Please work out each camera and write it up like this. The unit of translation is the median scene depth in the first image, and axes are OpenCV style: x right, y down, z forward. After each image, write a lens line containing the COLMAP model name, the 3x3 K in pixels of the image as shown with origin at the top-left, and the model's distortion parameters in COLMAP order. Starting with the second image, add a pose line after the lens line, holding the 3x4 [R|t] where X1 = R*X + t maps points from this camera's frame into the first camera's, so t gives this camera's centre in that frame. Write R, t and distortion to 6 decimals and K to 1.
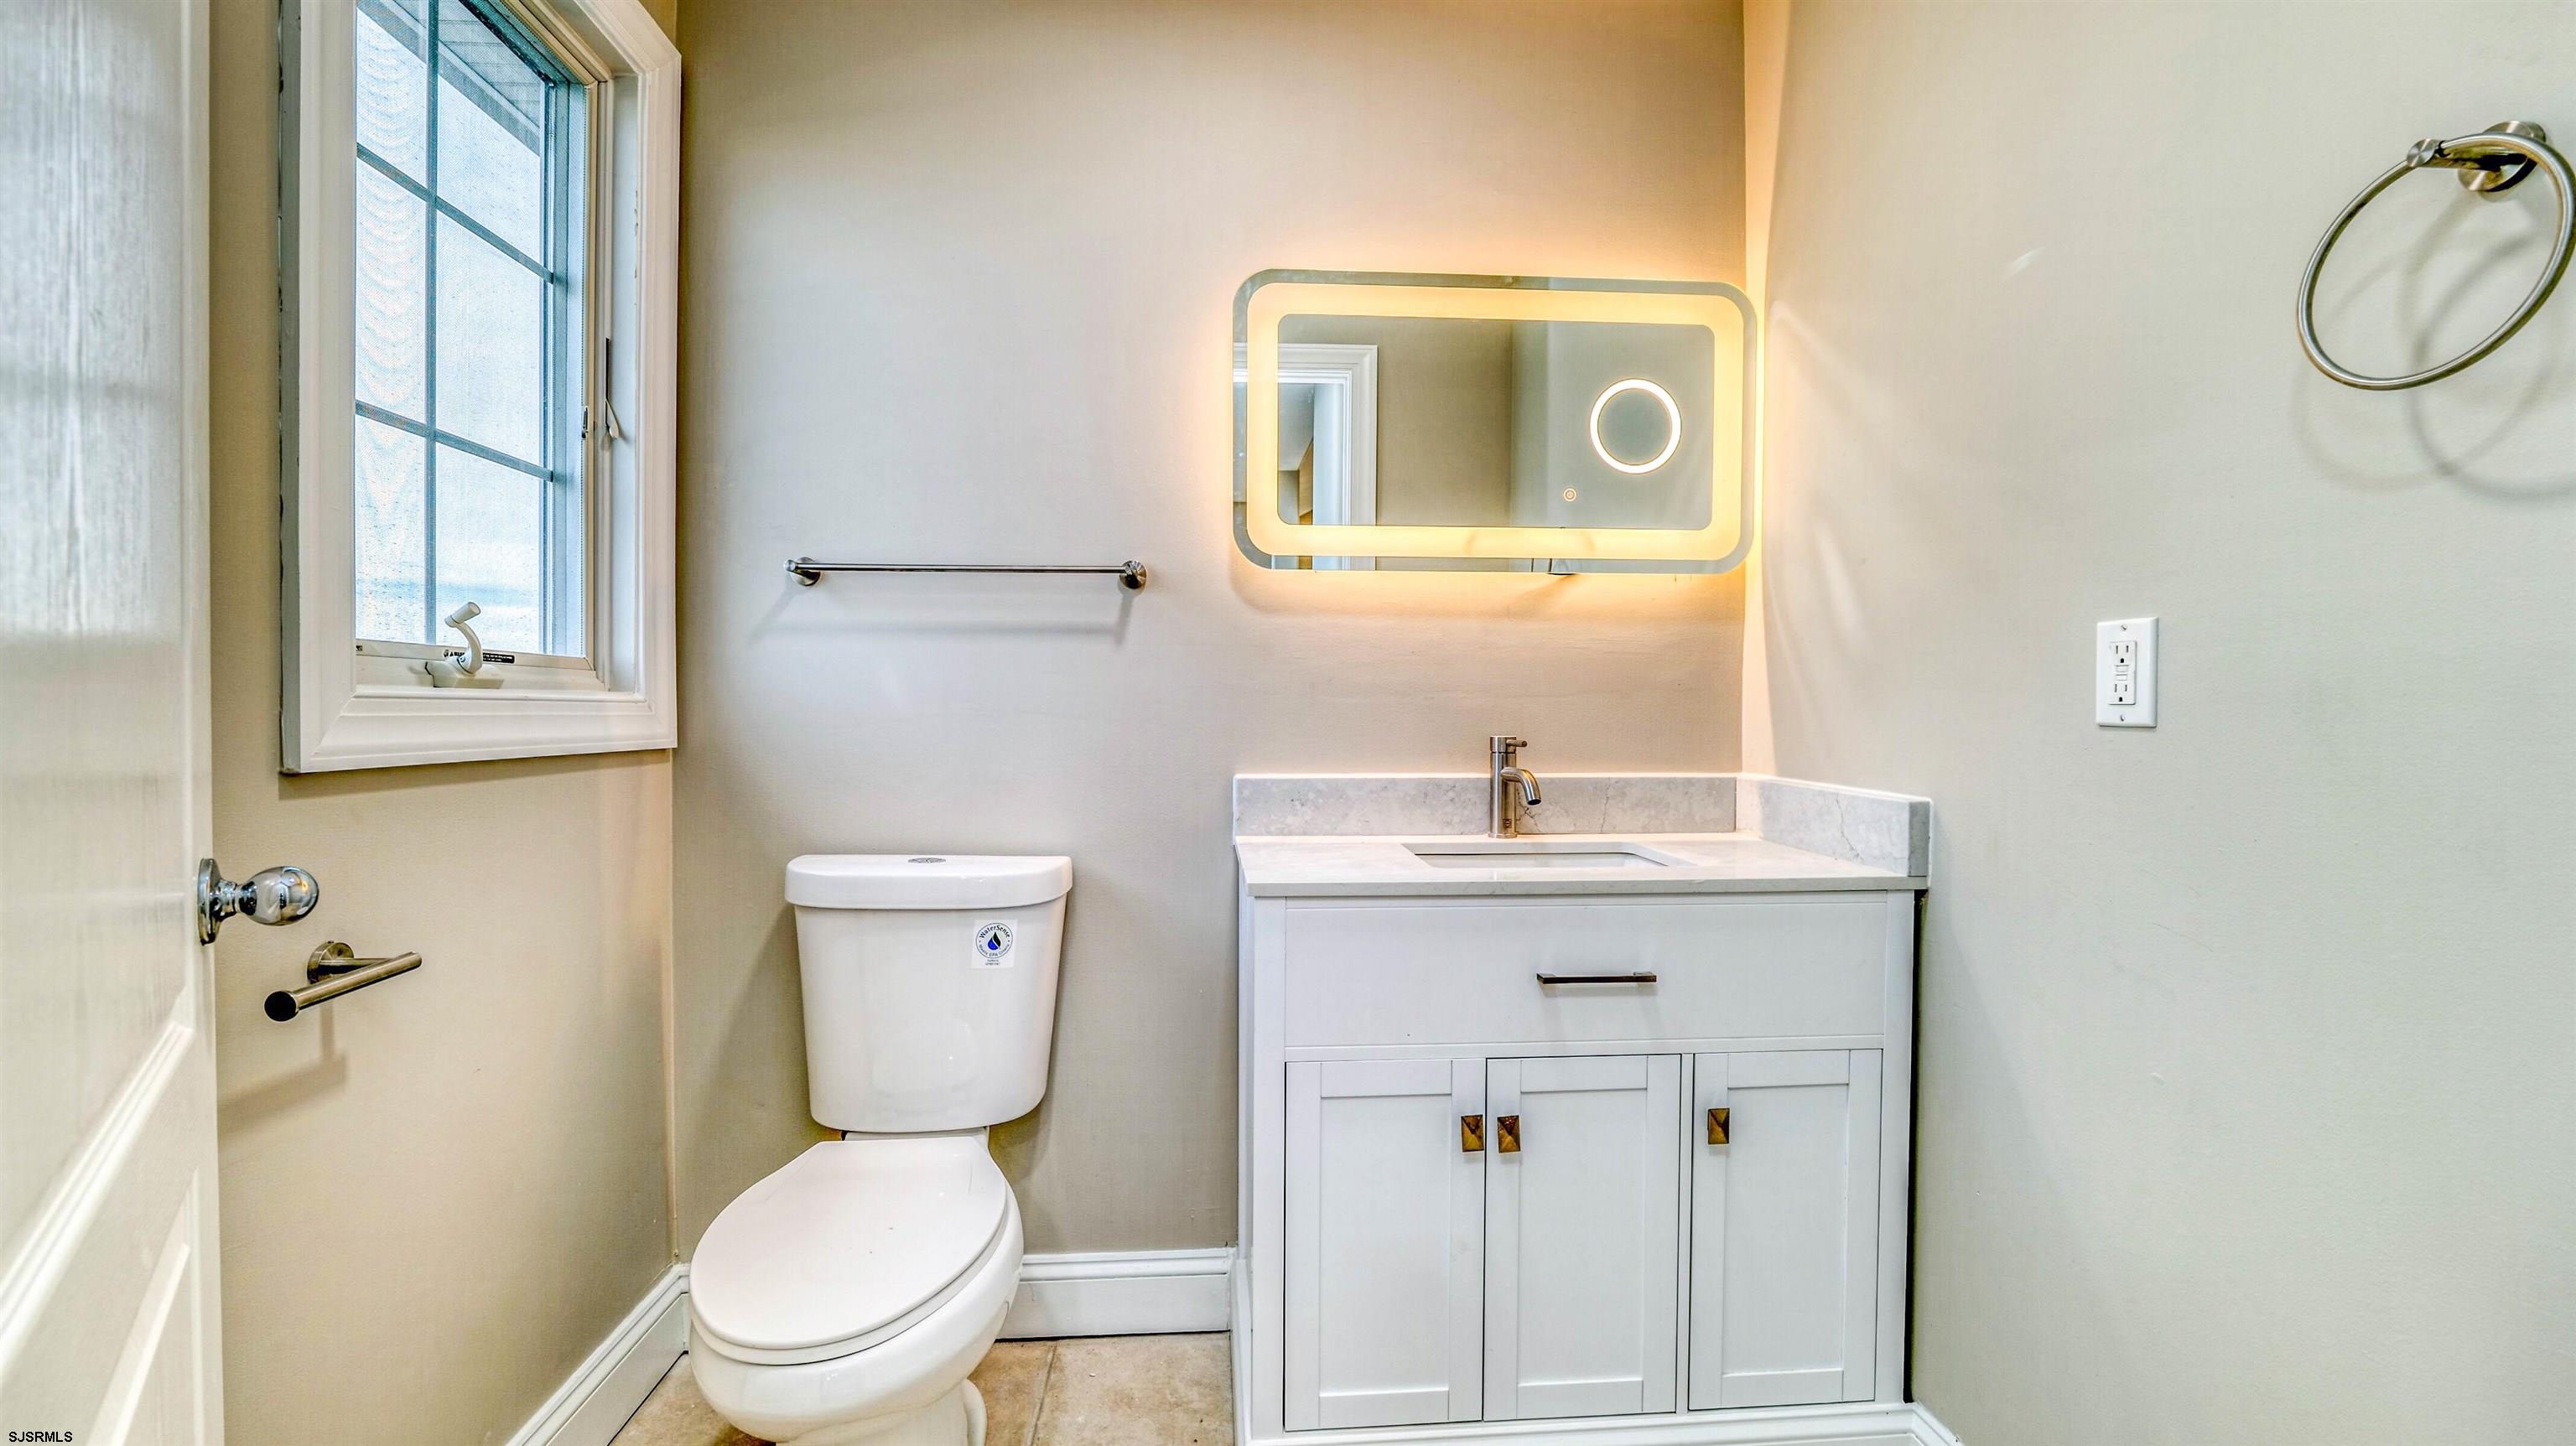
lens RADIAL K [[1056.3, 0, 1282.0], [0, 1056.3, 710.0], [0, 0, 1]] dist [-0.001515, -0.000233]
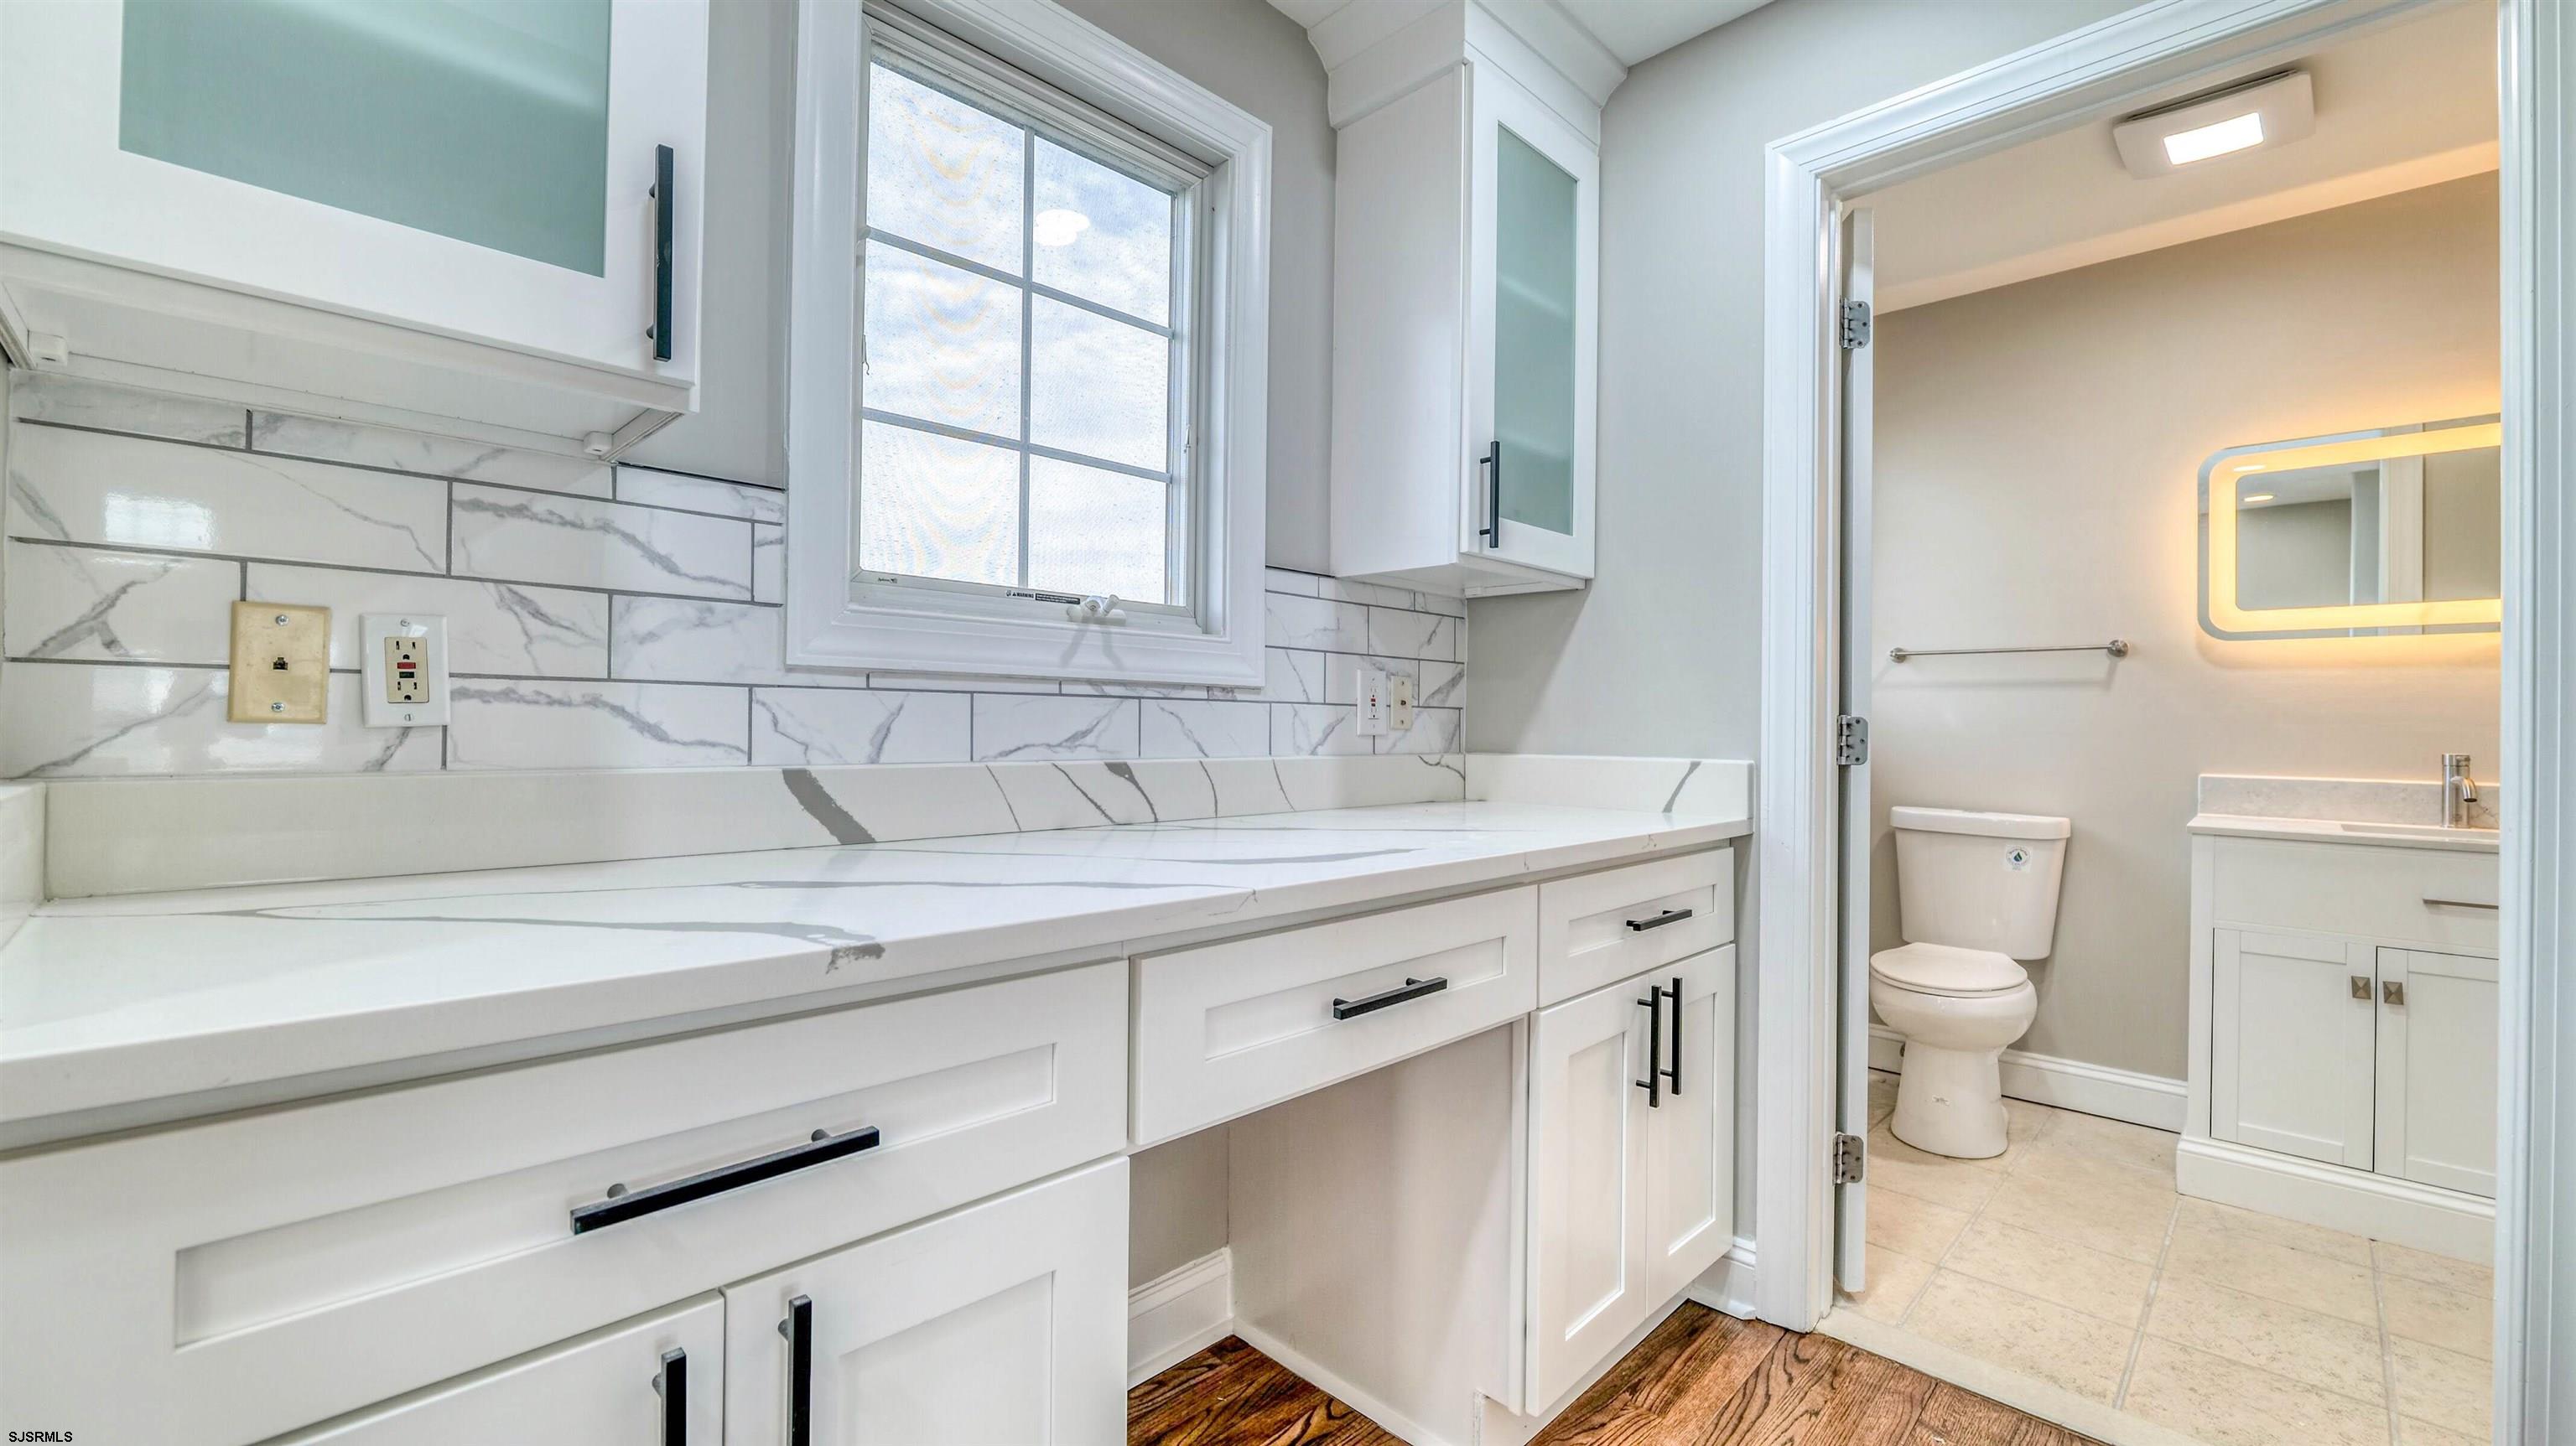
lens RADIAL K [[1056.3, 0, 1282.0], [0, 1056.3, 710.0], [0, 0, 1]] dist [-0.001515, -0.000233]
pose [[0.659269, -0.002070, -0.751904, 0.239528], [-0.015941, 0.999733, -0.016729, 0.014917], [0.751738, 0.023015, 0.659060, -1.065983]]
